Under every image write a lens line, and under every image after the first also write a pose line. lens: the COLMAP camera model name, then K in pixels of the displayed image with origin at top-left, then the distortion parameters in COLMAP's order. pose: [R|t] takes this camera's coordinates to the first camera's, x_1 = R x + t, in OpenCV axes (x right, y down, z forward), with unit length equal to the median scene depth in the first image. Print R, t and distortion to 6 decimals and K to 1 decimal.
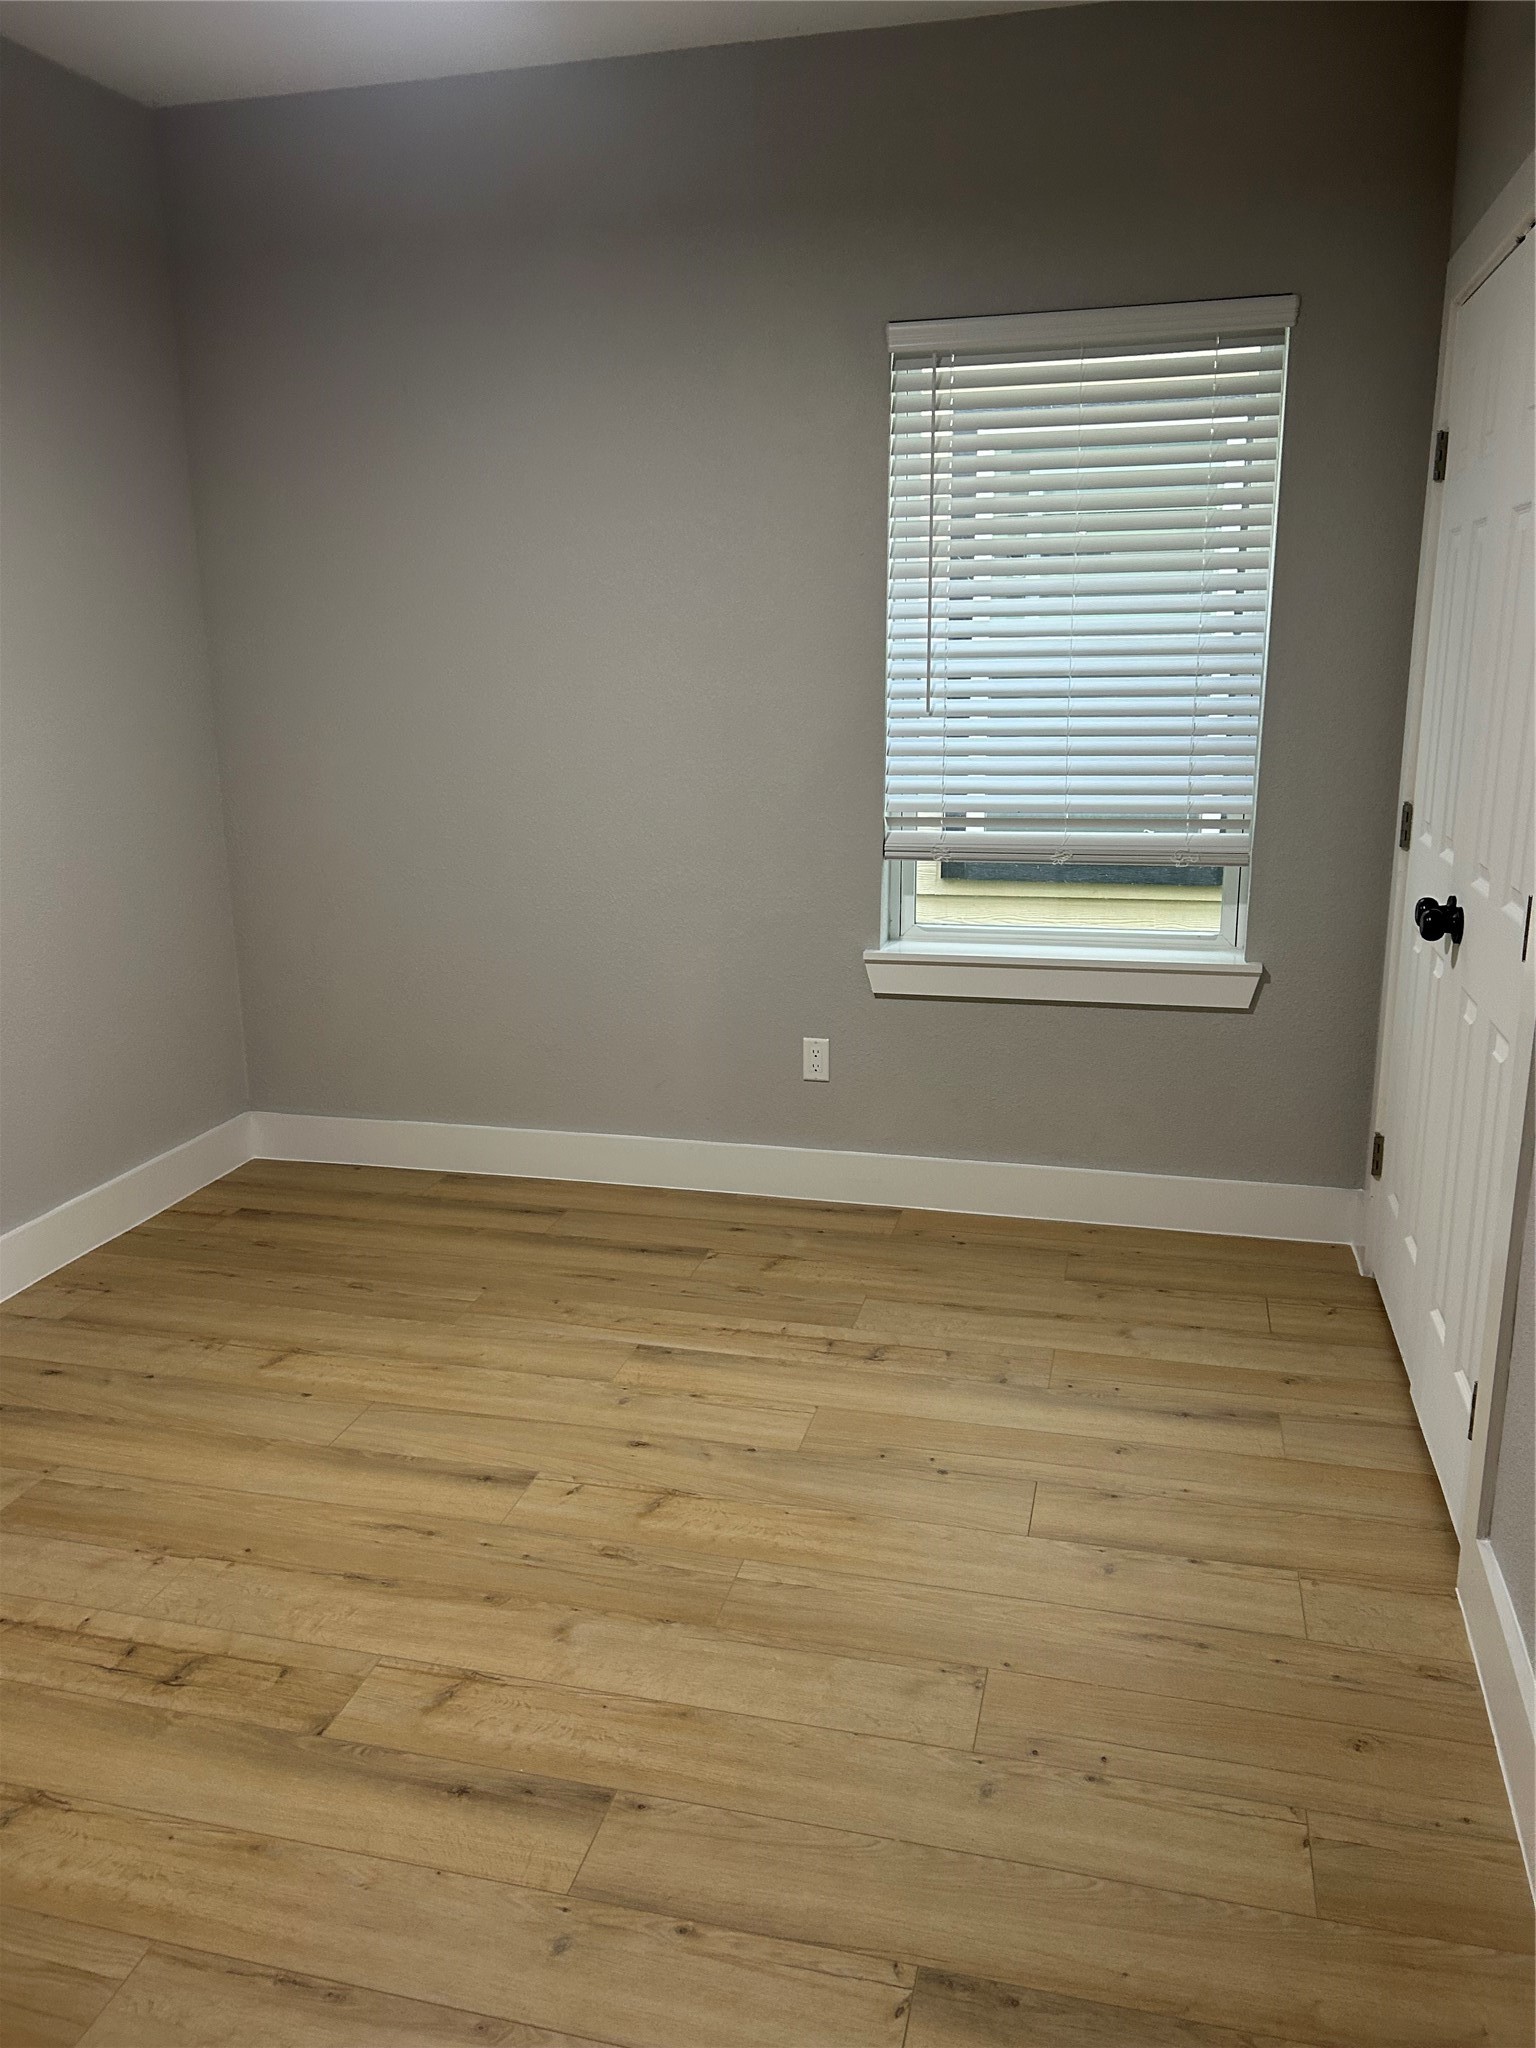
lens RADIAL K [[1533.8, 0, 738.9], [0, 1533.8, 1030.7], [0, 0, 1]] dist [0.056572, -0.064389]
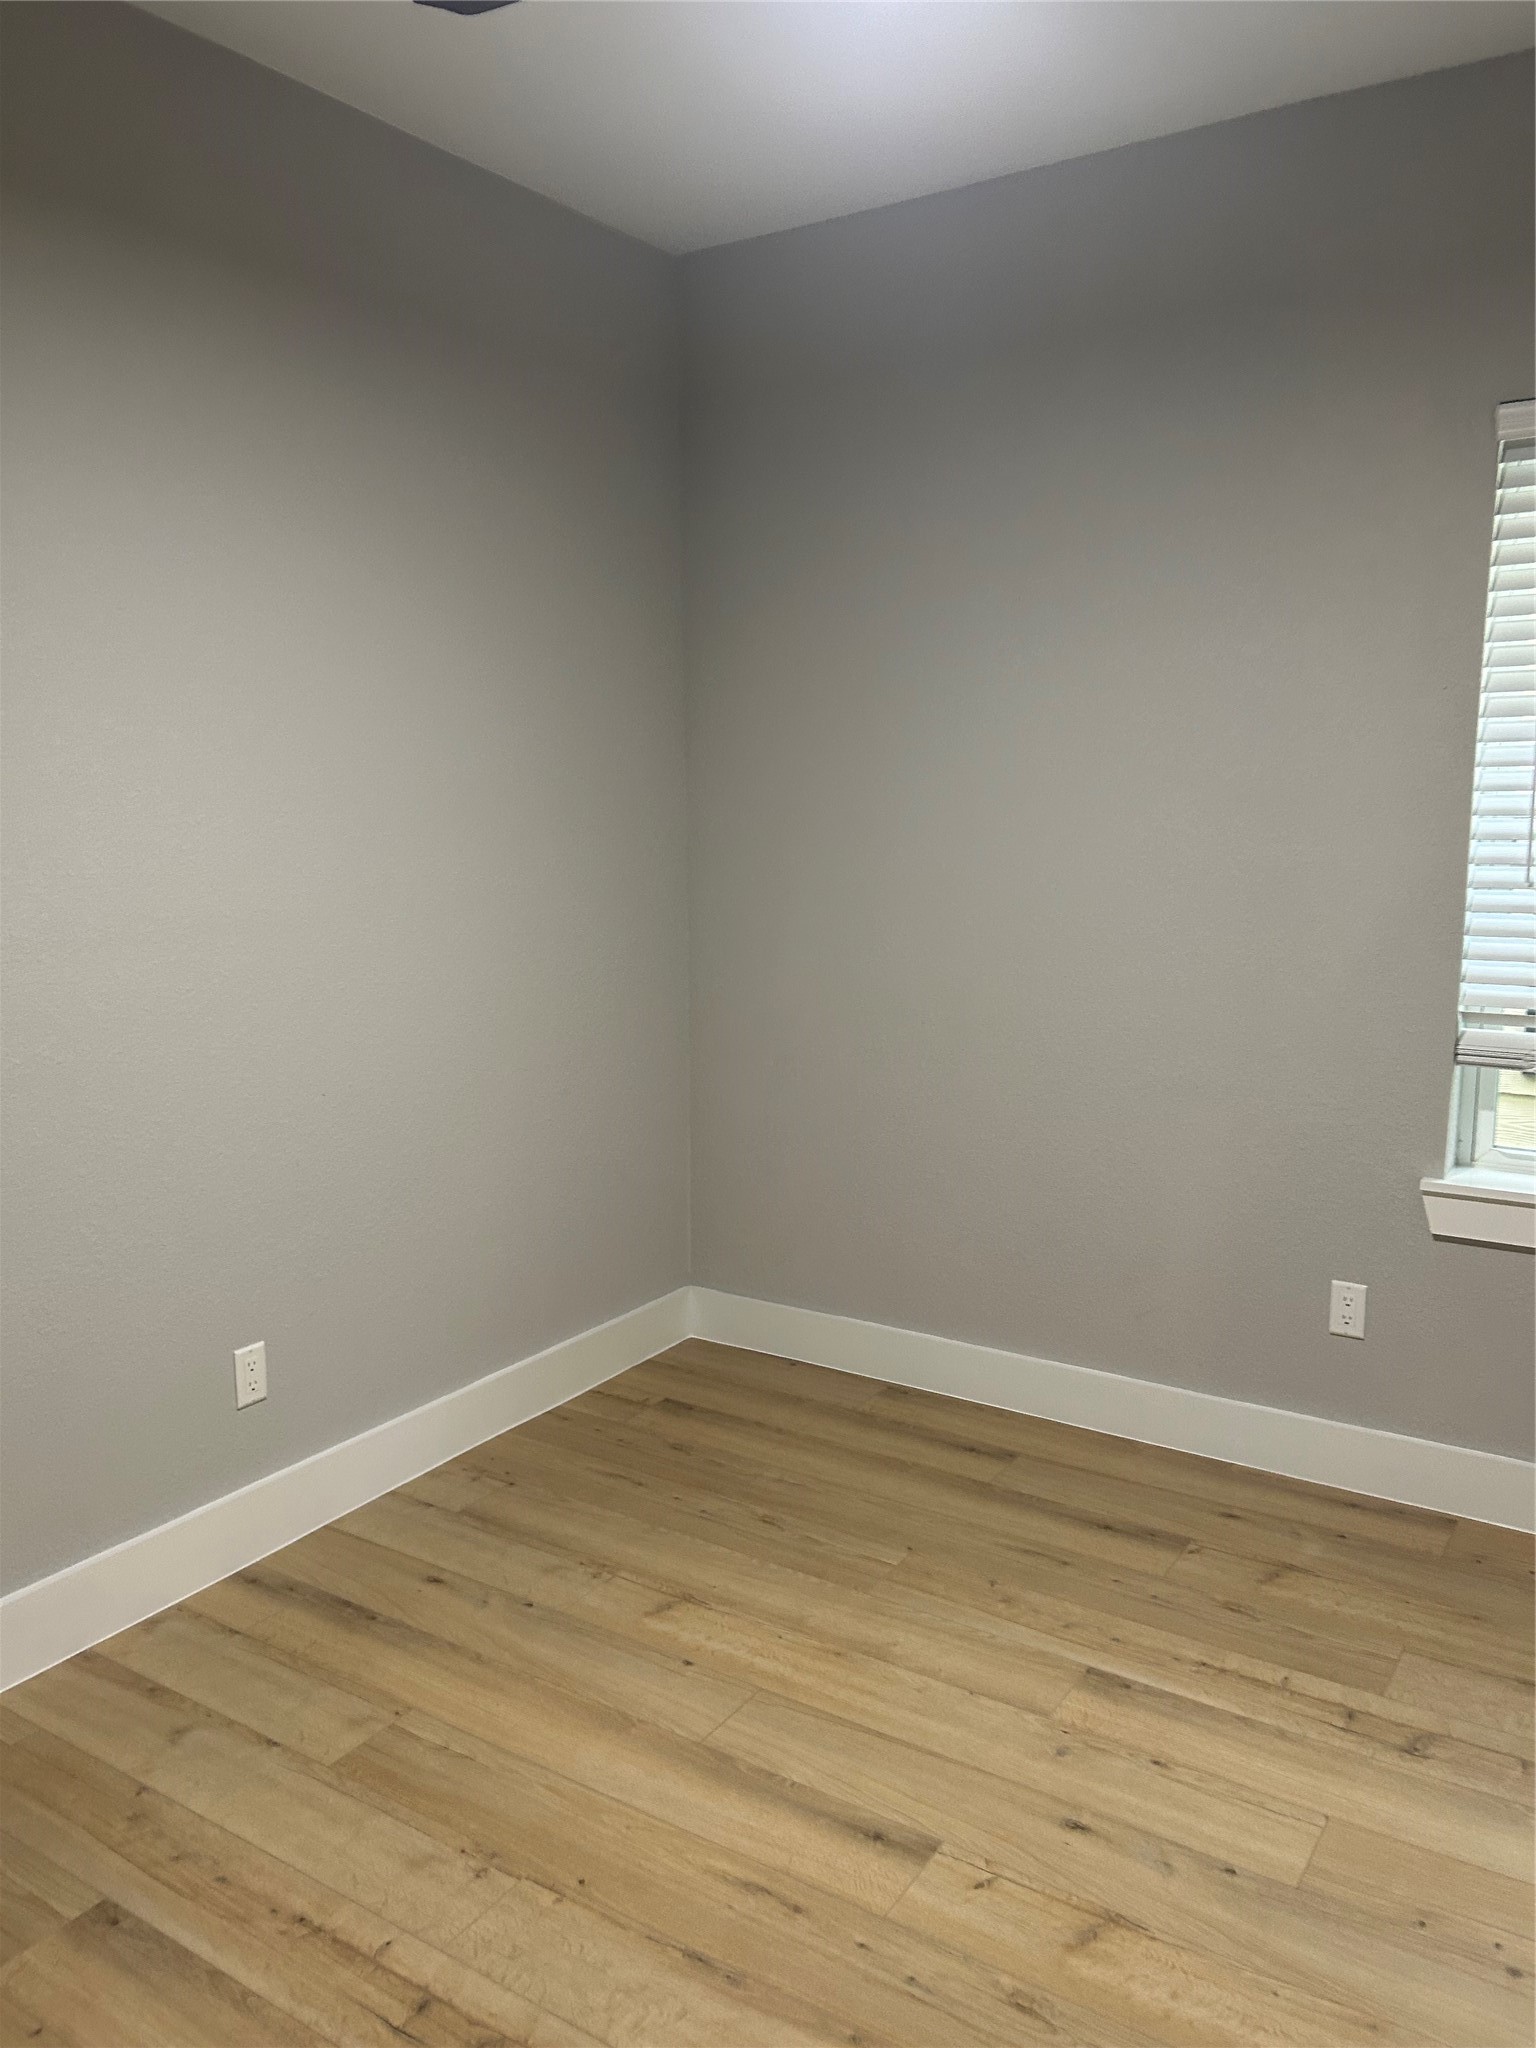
lens RADIAL K [[1533.8, 0, 759.1], [0, 1533.8, 1043.6], [0, 0, 1]] dist [0.056572, -0.064389]
pose [[0.949500, 0.057612, -0.308433, 0.000290], [-0.082371, 0.994289, -0.067855, -0.046149], [0.302762, 0.089835, 0.948823, 0.163283]]
